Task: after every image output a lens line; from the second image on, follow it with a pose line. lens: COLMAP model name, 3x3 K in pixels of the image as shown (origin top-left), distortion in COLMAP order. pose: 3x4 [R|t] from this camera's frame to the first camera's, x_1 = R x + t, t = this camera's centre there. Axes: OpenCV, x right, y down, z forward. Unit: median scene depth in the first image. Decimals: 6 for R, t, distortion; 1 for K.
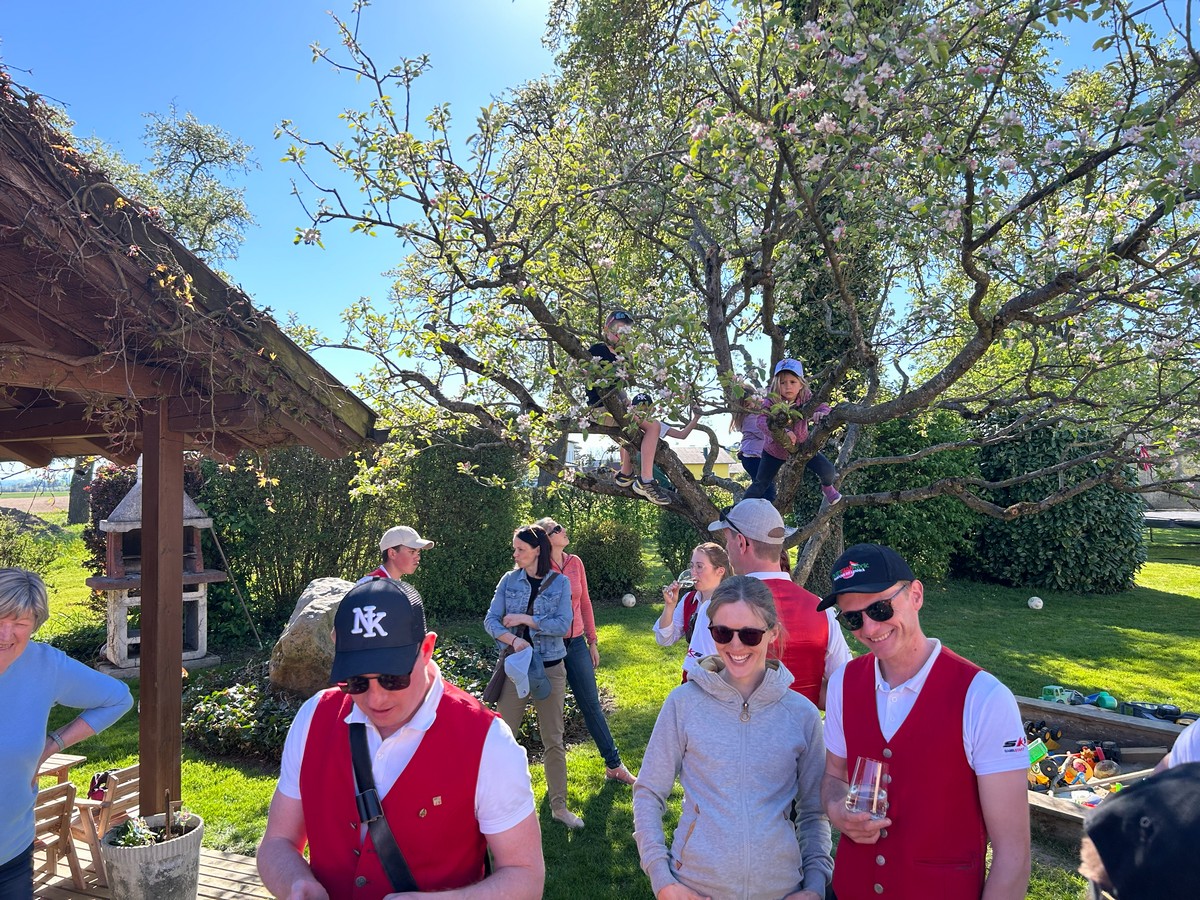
lens RADIAL K [[919.5, 0, 606.3], [0, 919.5, 443.6], [0, 0, 1]] dist [0.037565, -0.043529]
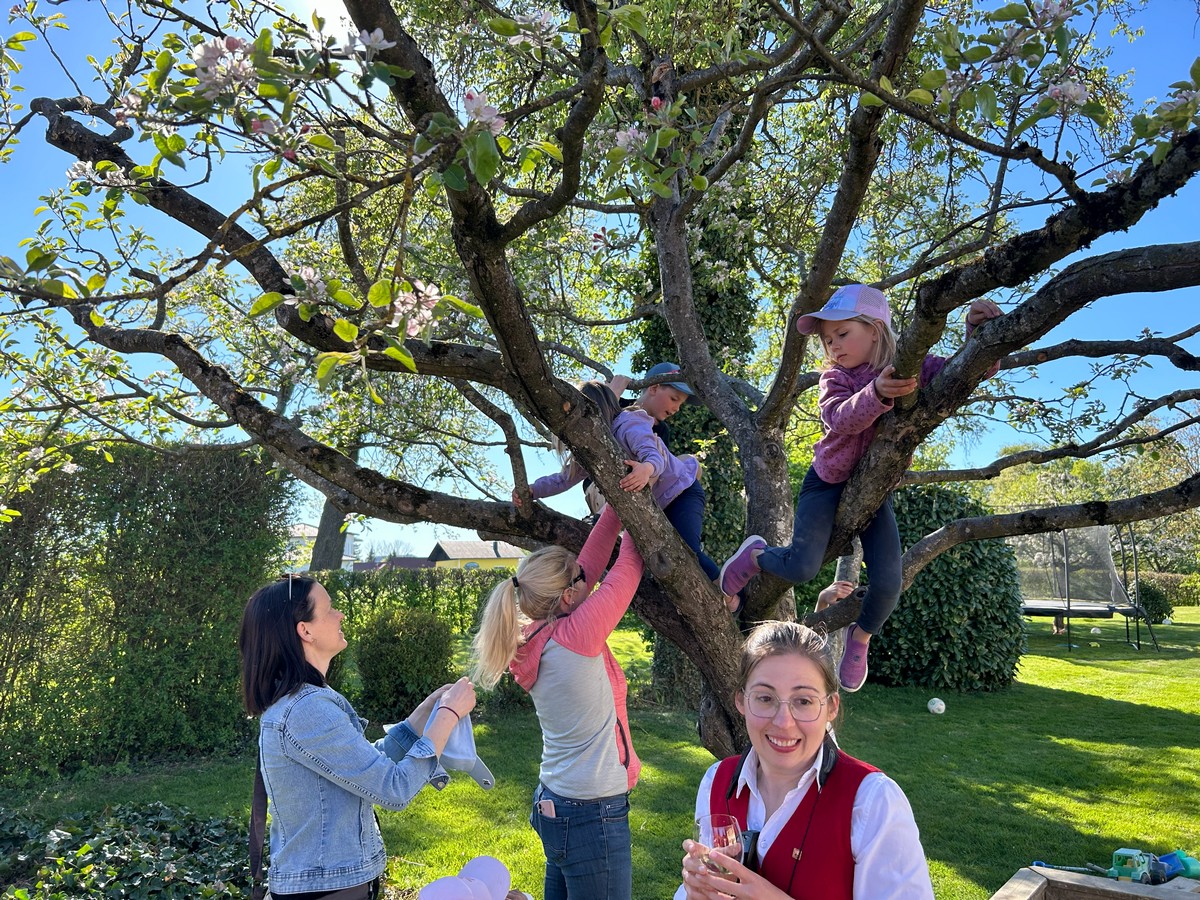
lens RADIAL K [[919.5, 0, 606.3], [0, 919.5, 443.6], [0, 0, 1]] dist [0.037565, -0.043529]
pose [[0.973371, 0.034273, 0.226661, -0.012751], [-0.010363, 0.994328, -0.105848, 0.028315], [-0.229003, 0.100680, 0.968205, 0.229748]]
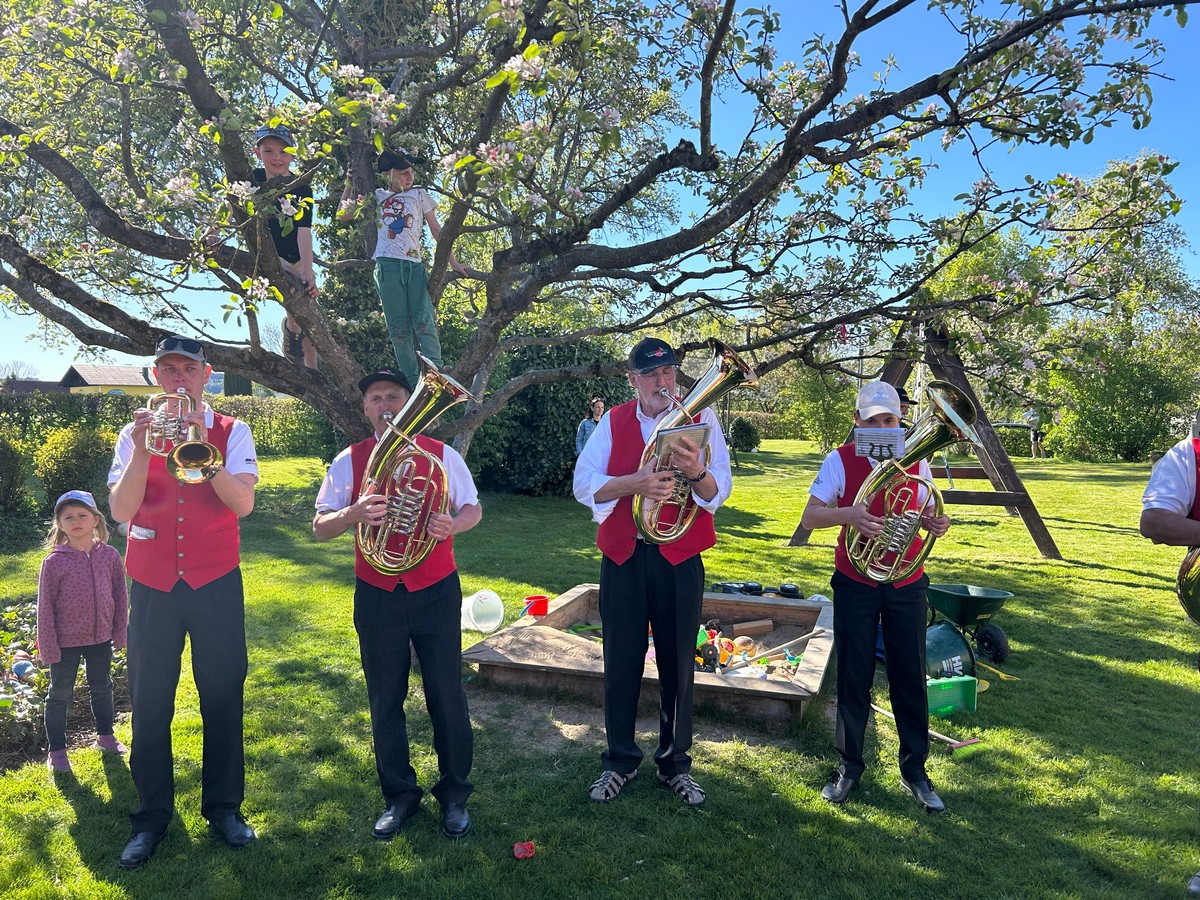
lens RADIAL K [[906.4, 0, 598.8], [0, 906.4, 464.0], [0, 0, 1]] dist [0.030231, -0.034170]
pose [[0.843626, -0.011628, 0.536805, -0.056580], [-0.041027, 0.995447, 0.086039, 0.027172], [-0.535361, -0.094608, 0.839308, 0.098238]]
